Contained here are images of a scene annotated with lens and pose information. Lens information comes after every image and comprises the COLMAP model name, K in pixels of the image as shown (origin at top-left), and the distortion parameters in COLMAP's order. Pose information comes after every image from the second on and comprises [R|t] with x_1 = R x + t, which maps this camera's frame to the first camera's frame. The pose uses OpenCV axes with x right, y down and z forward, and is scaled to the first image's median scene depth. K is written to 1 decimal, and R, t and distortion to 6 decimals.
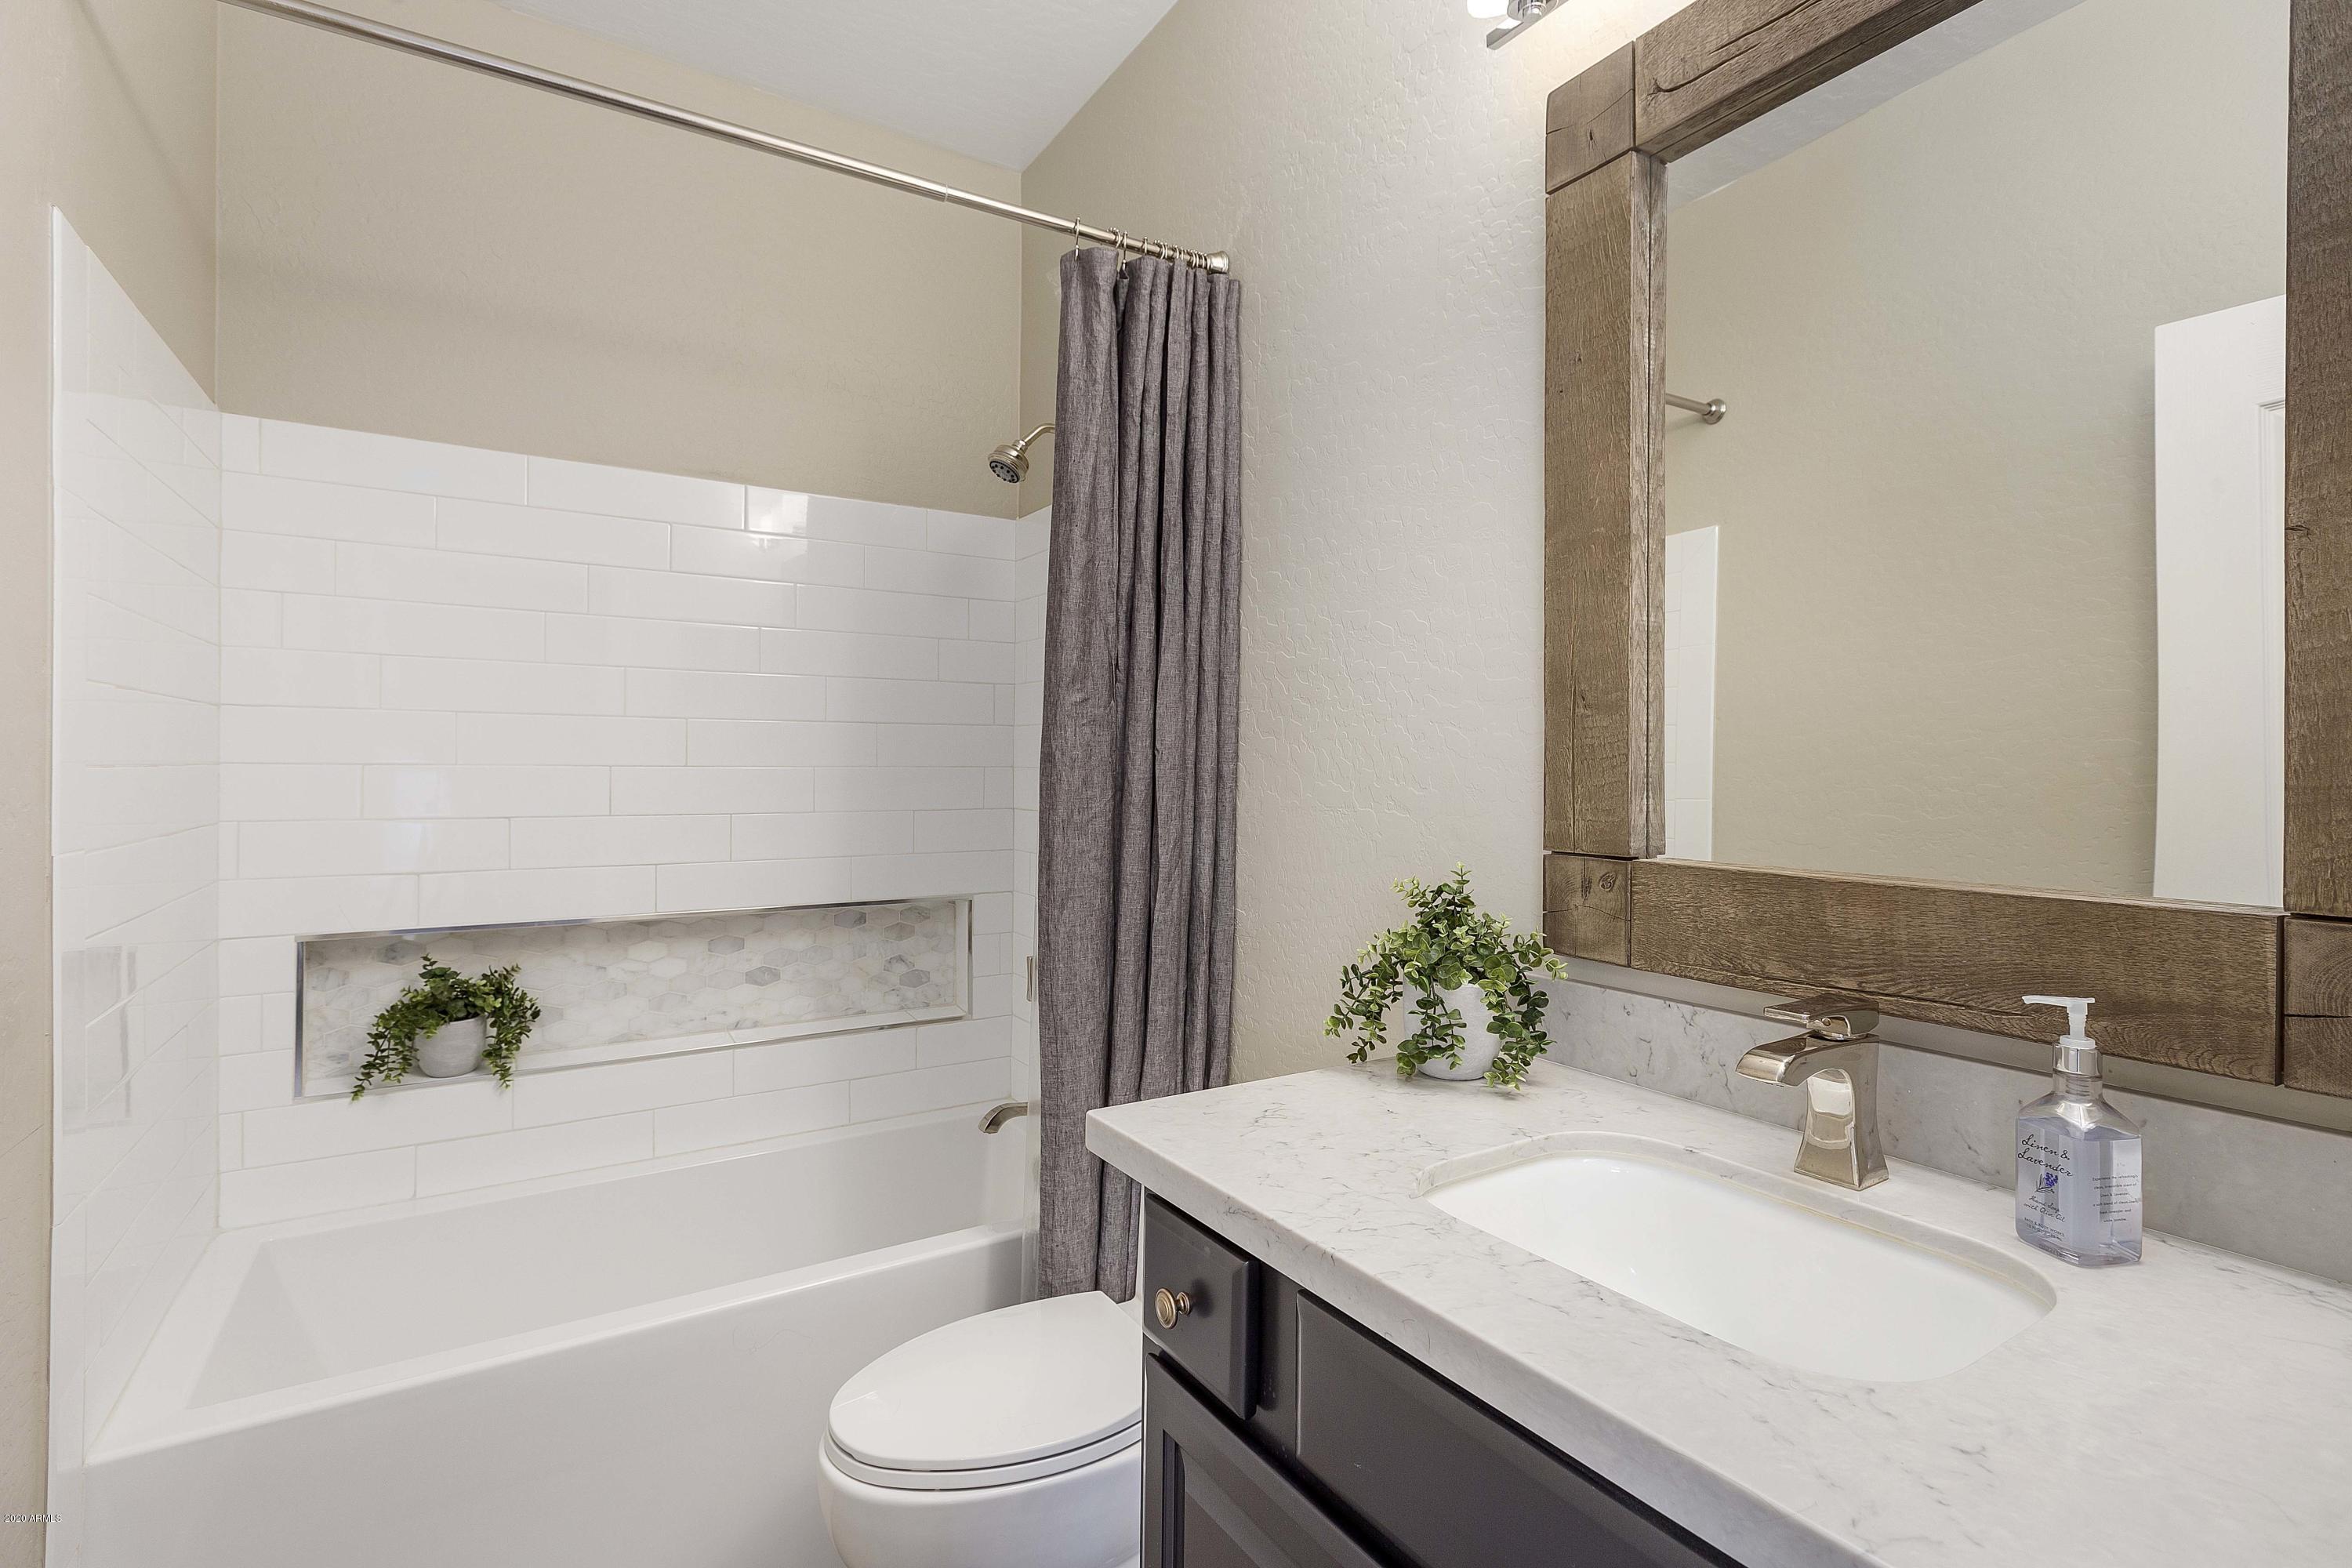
lens RADIAL K [[1073.9, 0, 1172.5], [0, 1073.9, 778.6], [0, 0, 1]] dist [-0.002641, 0.000290]
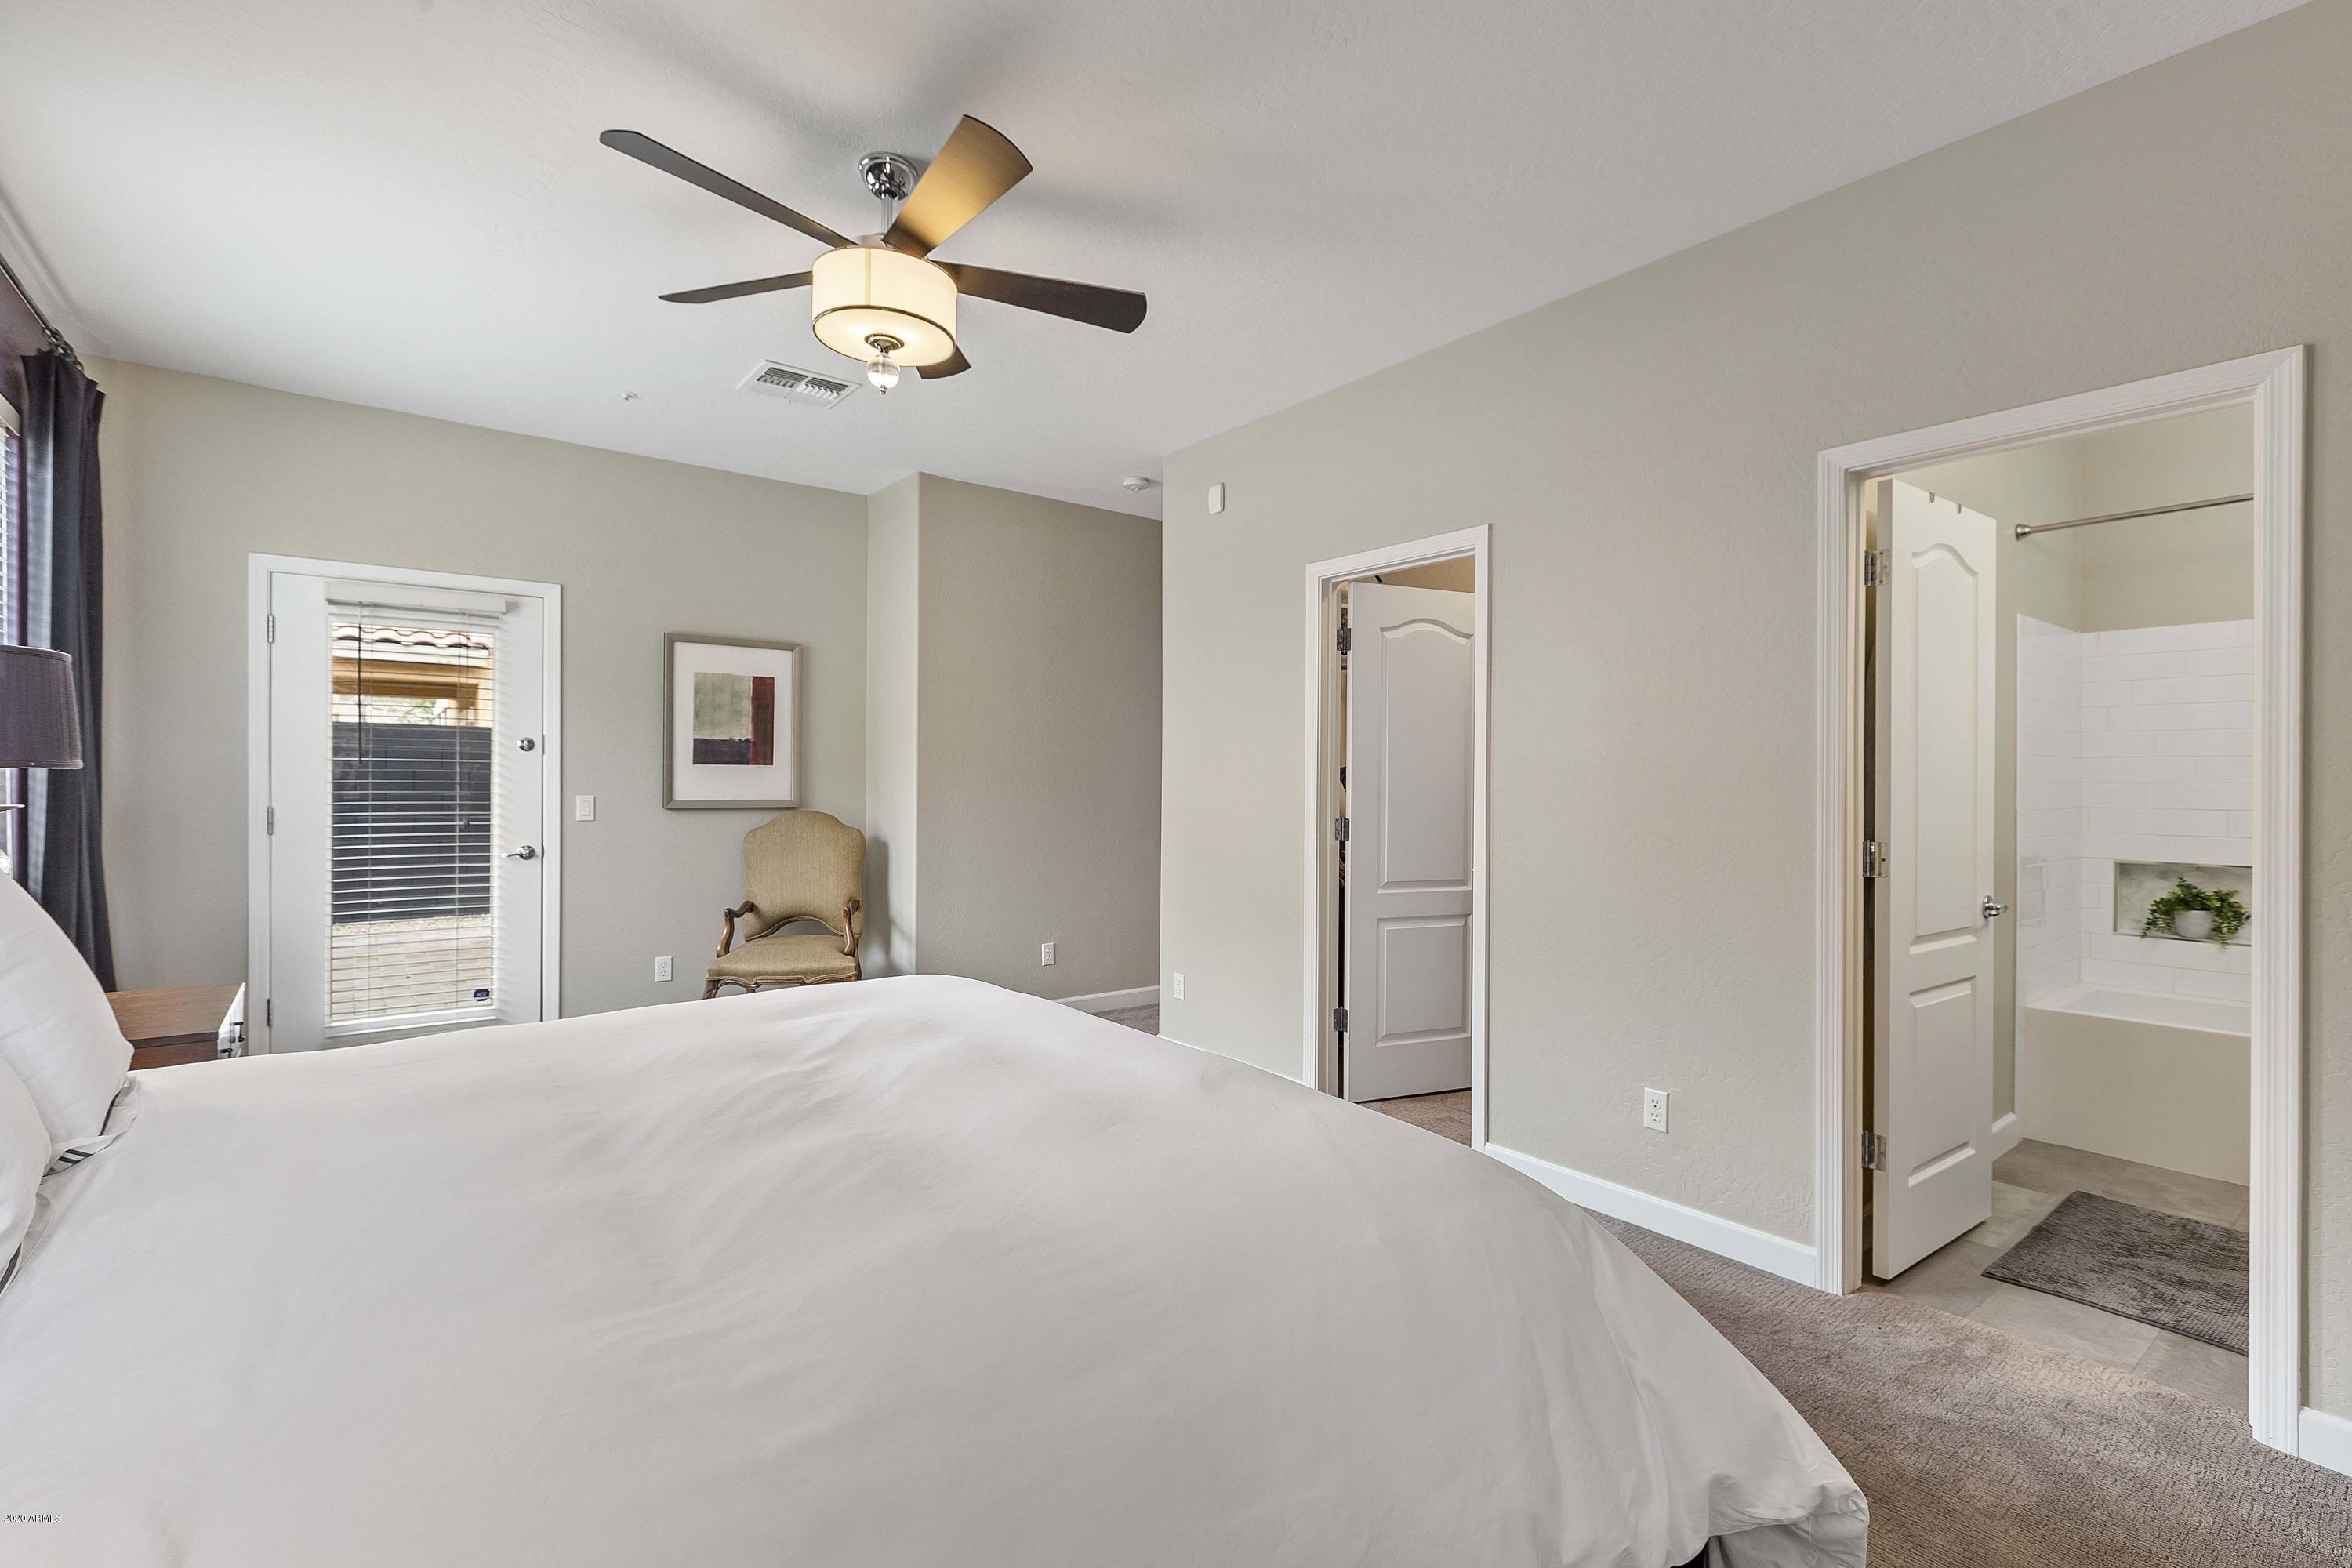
lens RADIAL K [[1073.9, 0, 1175.5], [0, 1073.9, 780.9], [0, 0, 1]] dist [-0.002641, 0.000290]
pose [[0.096914, -0.000472, -0.995293, 1.144292], [-0.001643, 0.999998, -0.000634, -0.012194], [0.995291, 0.001696, 0.096913, -1.095623]]
